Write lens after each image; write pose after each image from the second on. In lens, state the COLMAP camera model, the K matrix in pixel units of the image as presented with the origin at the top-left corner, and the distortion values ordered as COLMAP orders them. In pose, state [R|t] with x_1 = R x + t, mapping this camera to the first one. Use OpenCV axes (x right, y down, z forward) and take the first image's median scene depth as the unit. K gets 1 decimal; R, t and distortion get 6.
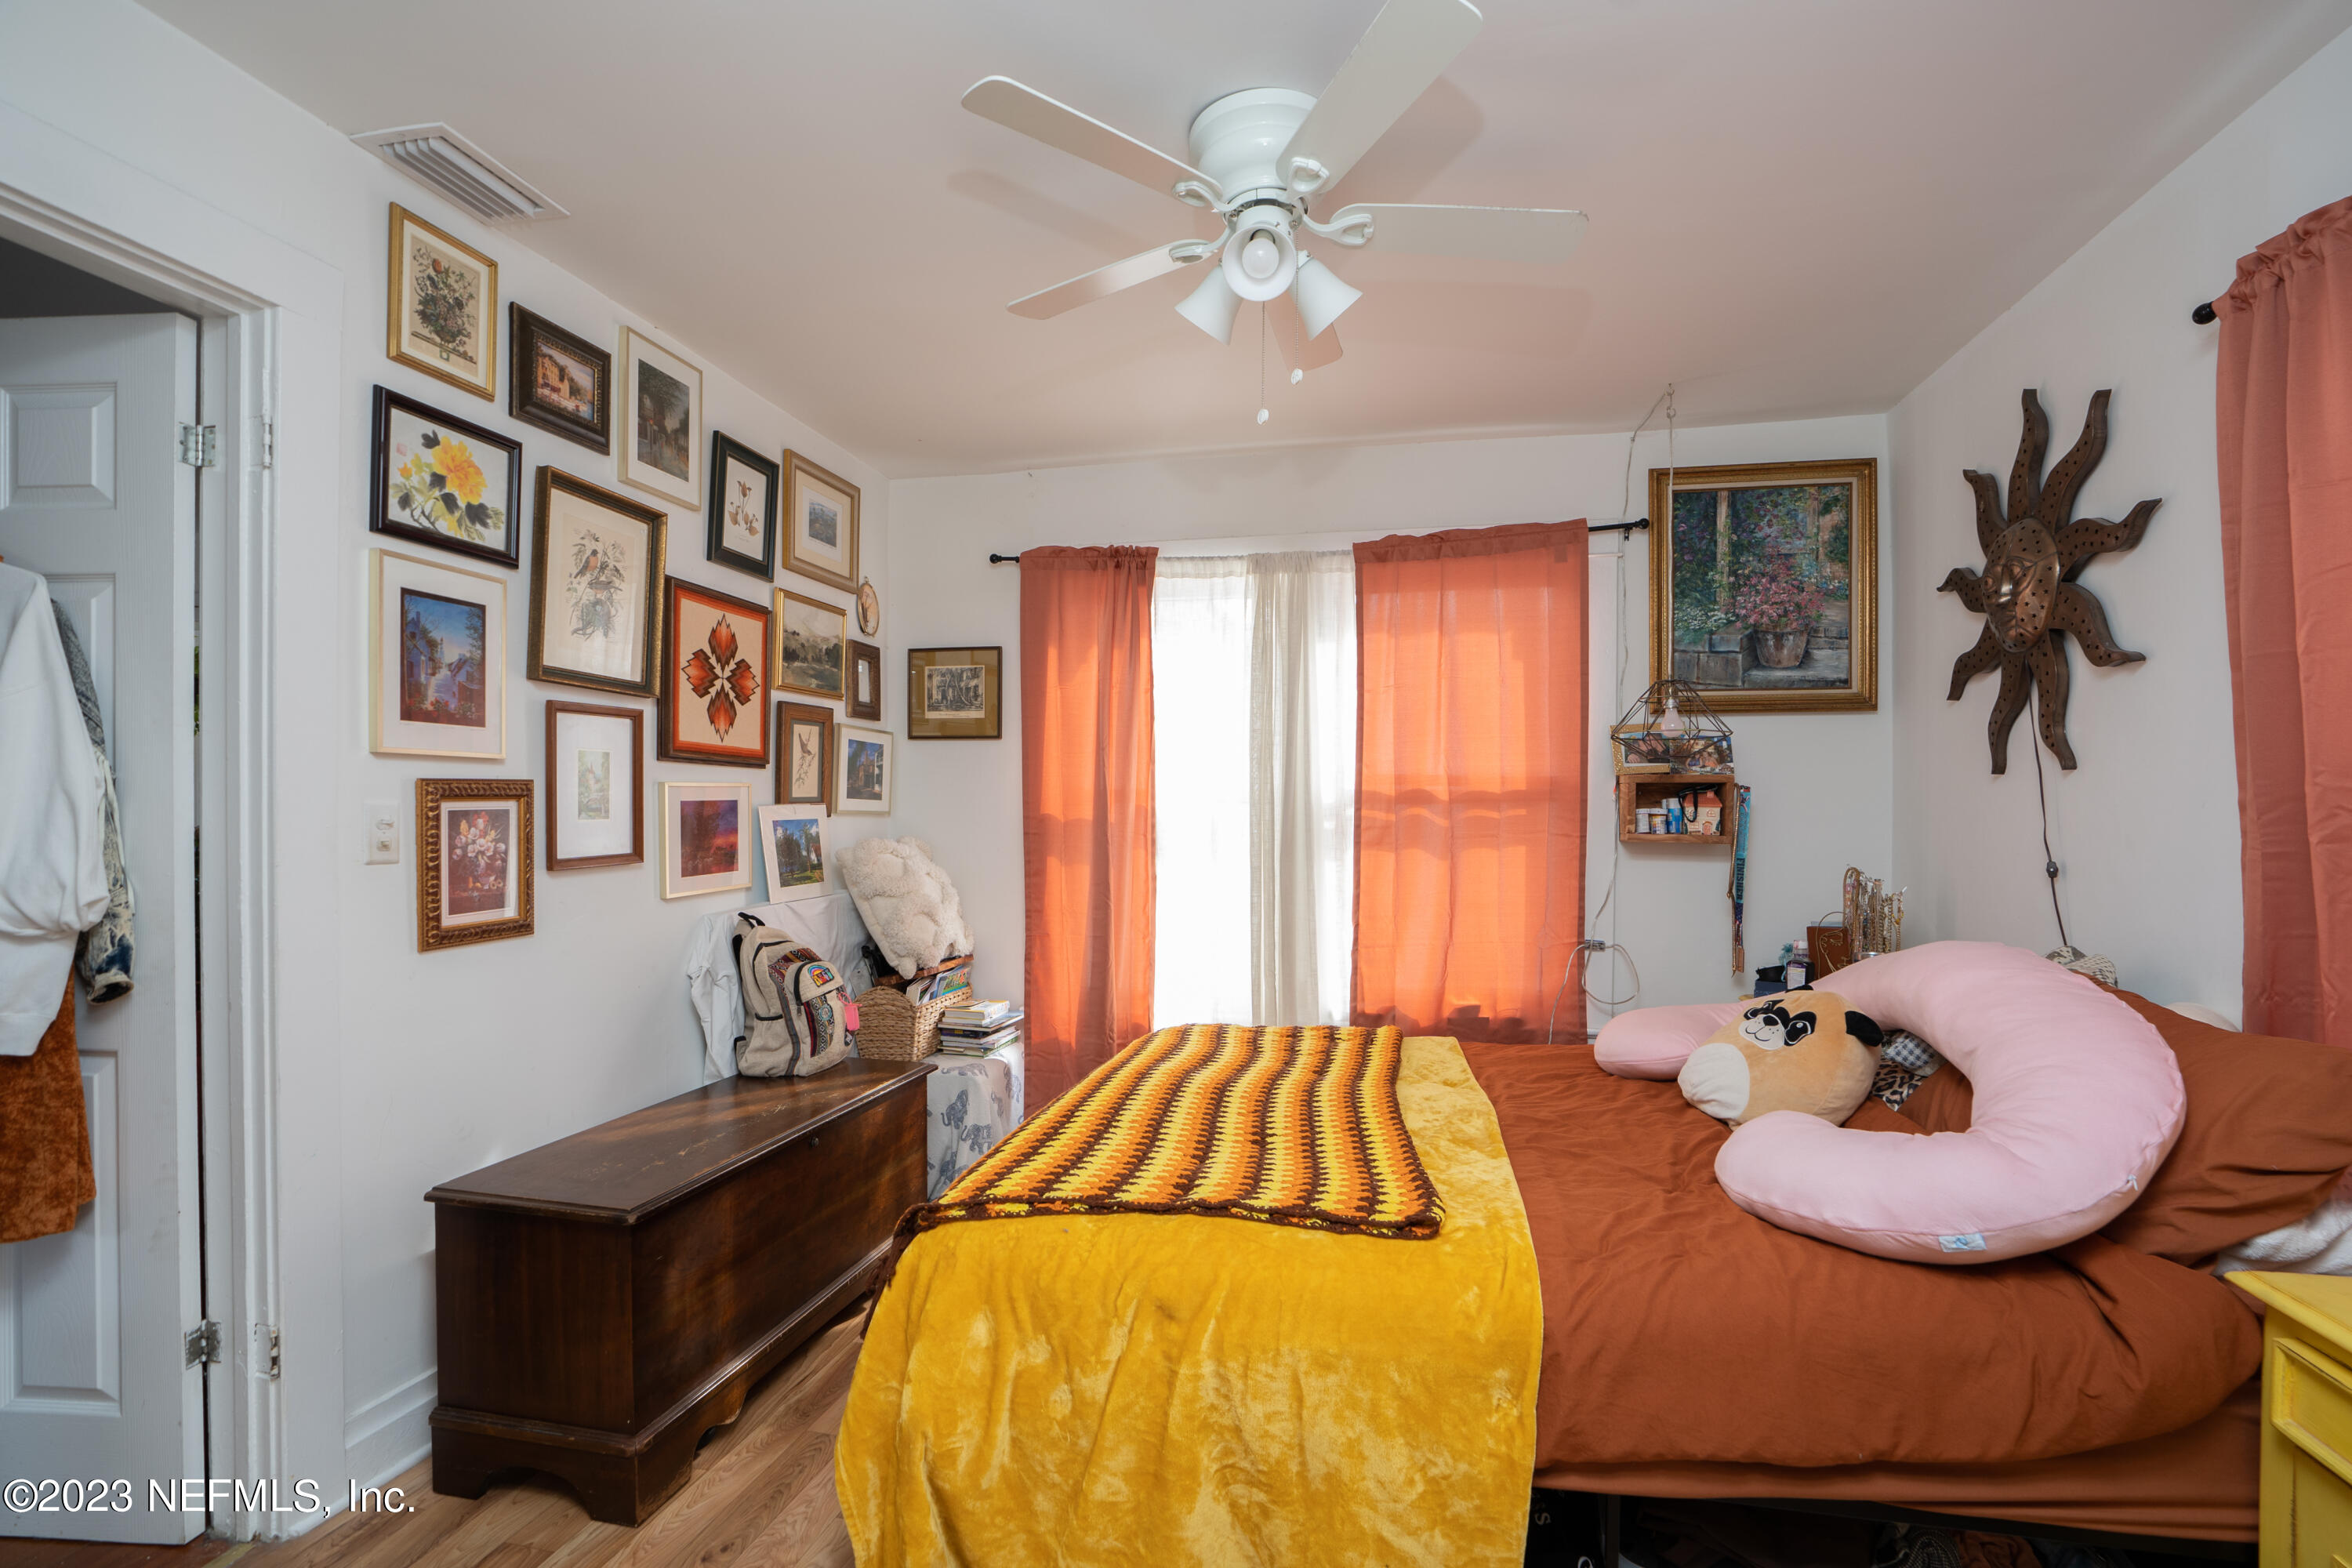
lens RADIAL K [[1070.6, 0, 1176.0], [0, 1070.6, 784.0], [0, 0, 1]] dist [-0.074561, 0.032884]
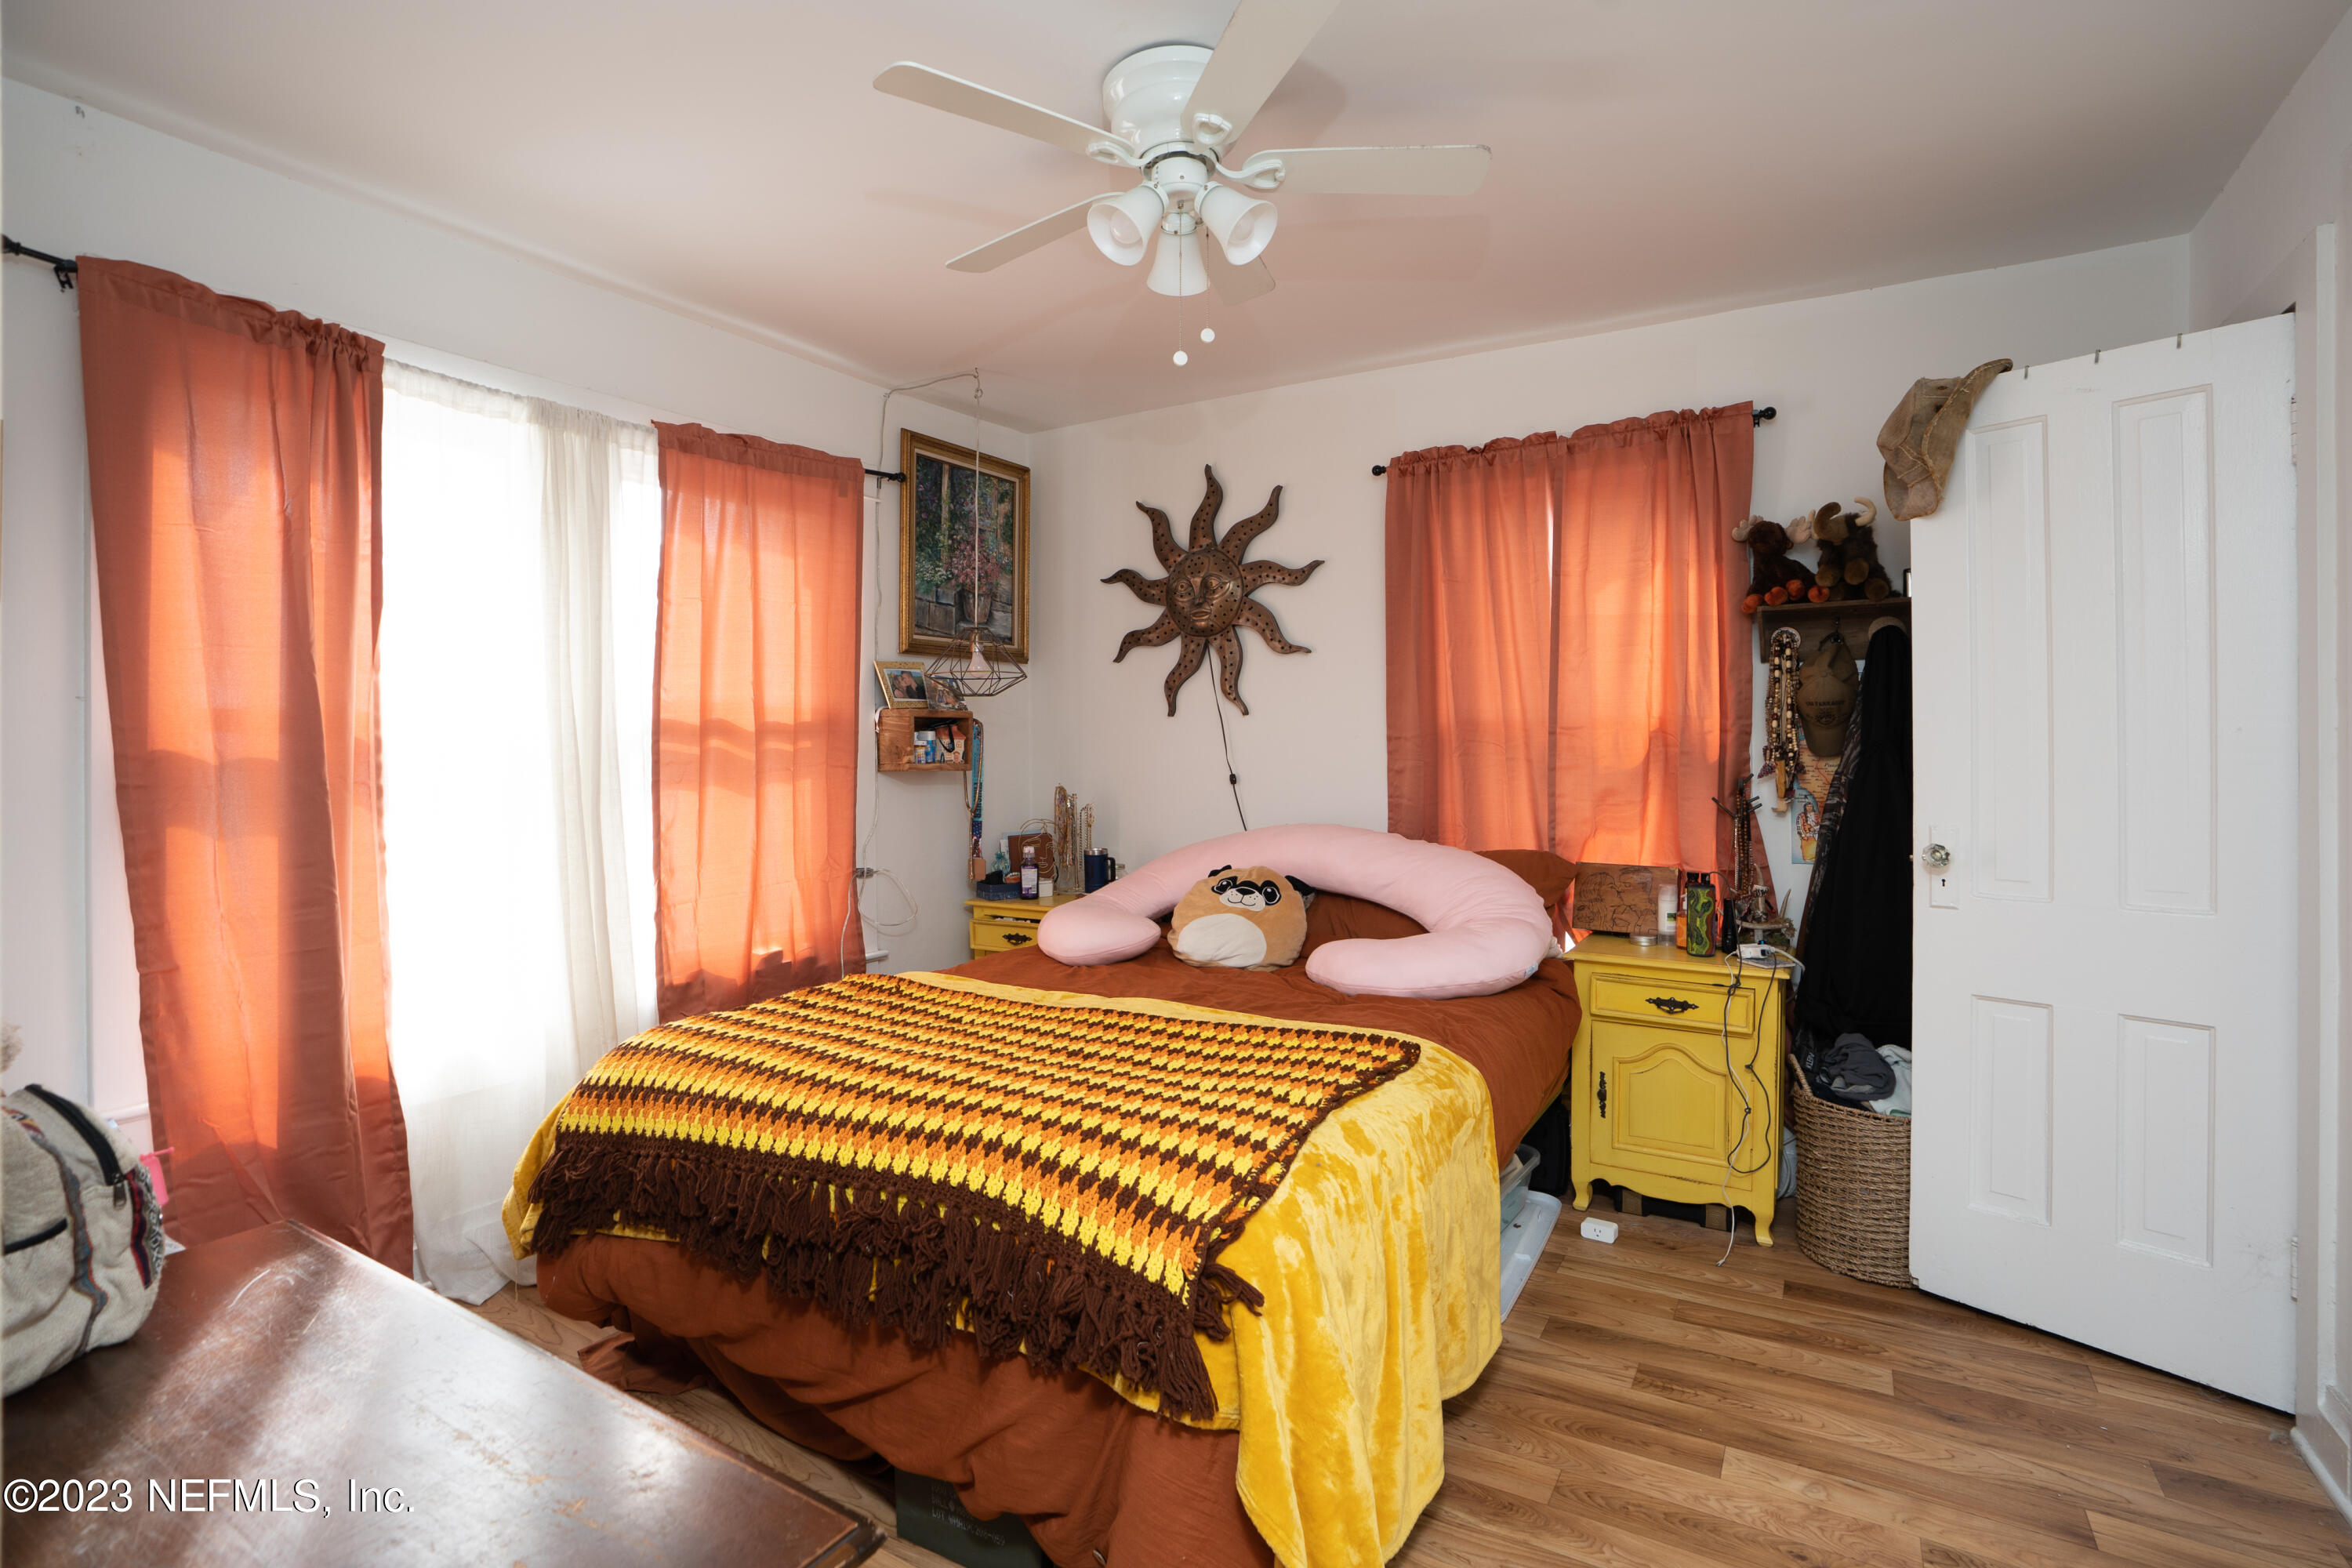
lens RADIAL K [[1078.1, 0, 1172.0], [0, 1078.1, 703.0], [0, 0, 1]] dist [-0.015009, 0.000155]
pose [[0.368288, 0.030958, 0.929196, -0.475181], [-0.017162, 0.999502, -0.026498, 0.009382], [-0.929553, -0.006188, 0.368636, 0.330630]]
